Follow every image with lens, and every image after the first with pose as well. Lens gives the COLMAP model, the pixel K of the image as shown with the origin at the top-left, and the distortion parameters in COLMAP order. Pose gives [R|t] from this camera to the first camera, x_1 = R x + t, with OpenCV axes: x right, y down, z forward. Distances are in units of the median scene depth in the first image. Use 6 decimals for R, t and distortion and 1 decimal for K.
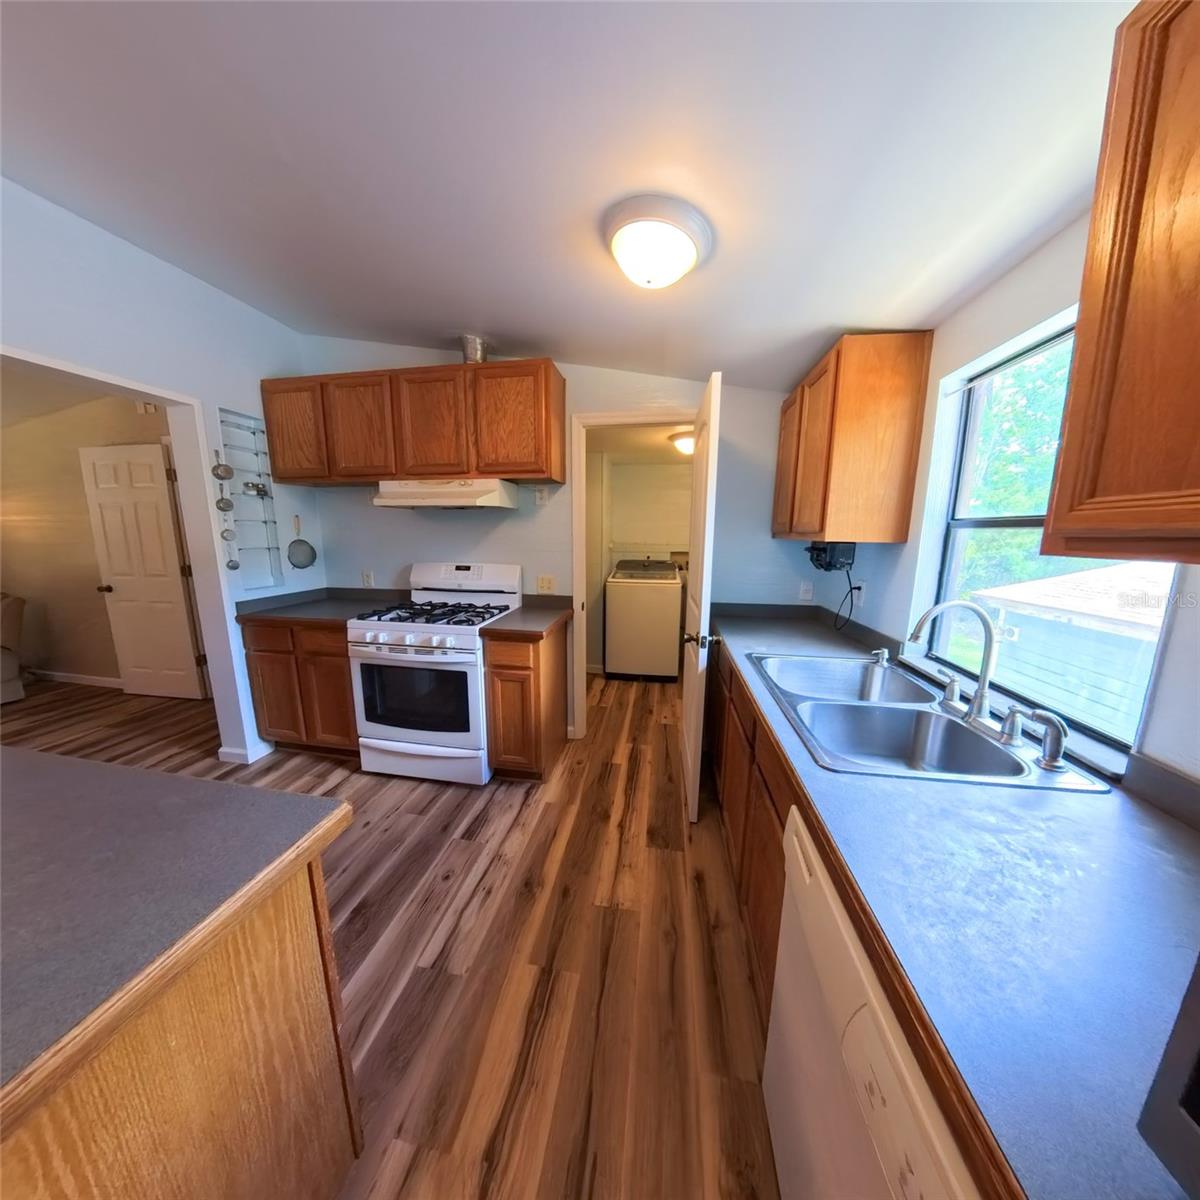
lens RADIAL K [[404.5, 0, 598.0], [0, 404.5, 598.7], [0, 0, 1]] dist [-0.000372, -0.000051]
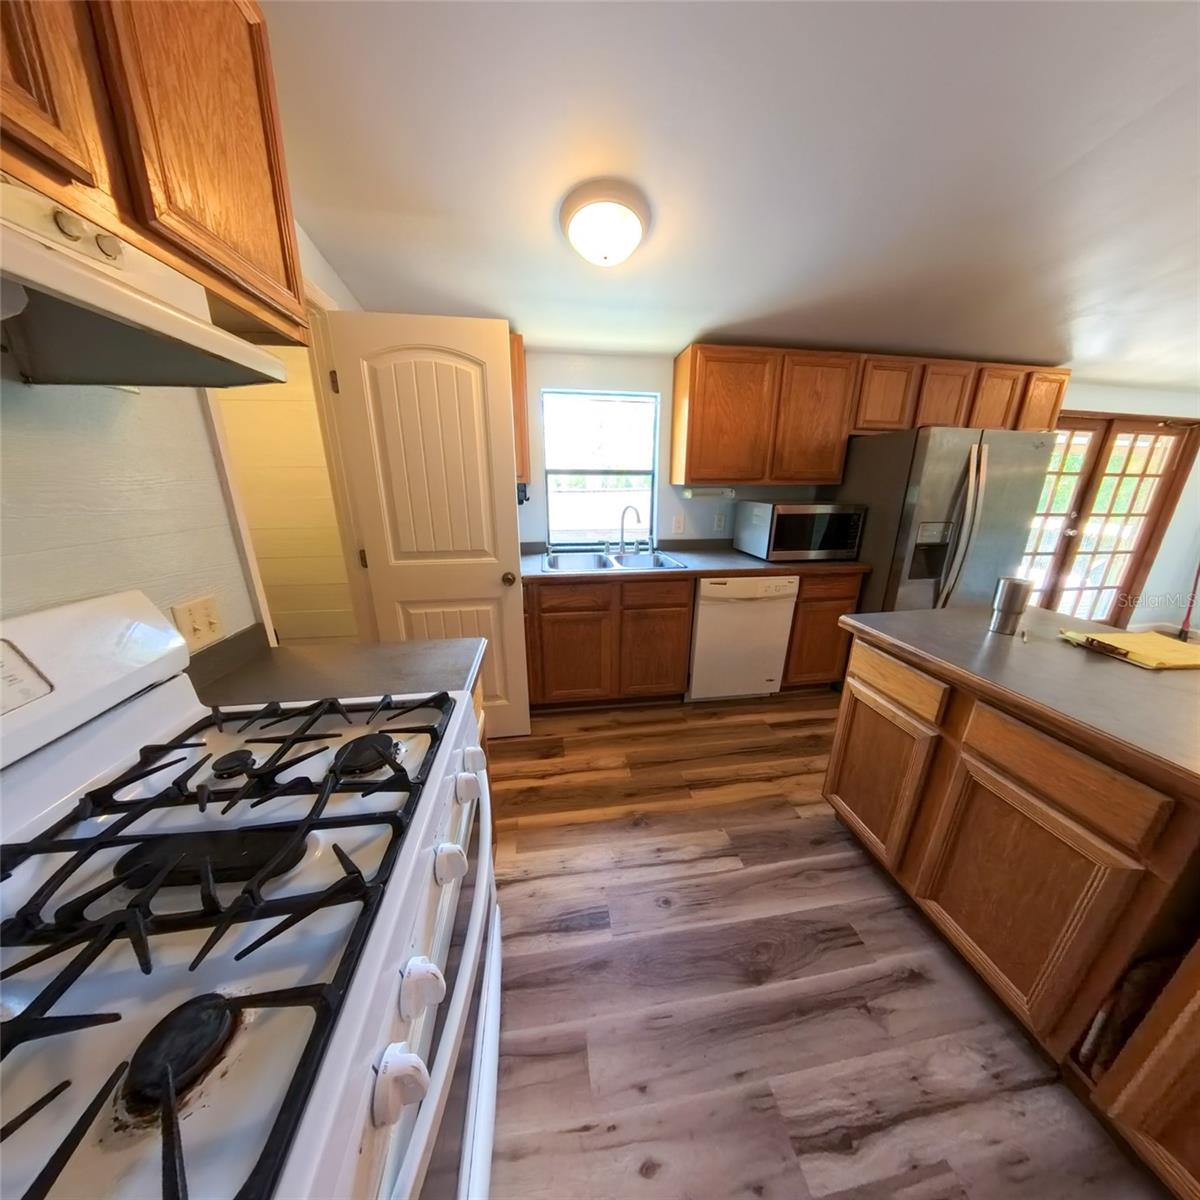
lens RADIAL K [[404.5, 0, 600.3], [0, 404.5, 597.1], [0, 0, 1]] dist [-0.000372, -0.000051]
pose [[-0.310436, -0.279689, 0.908517, -1.070234], [0.142754, 0.931181, 0.335444, -0.240946], [-0.939814, 0.233828, -0.249145, 1.383556]]
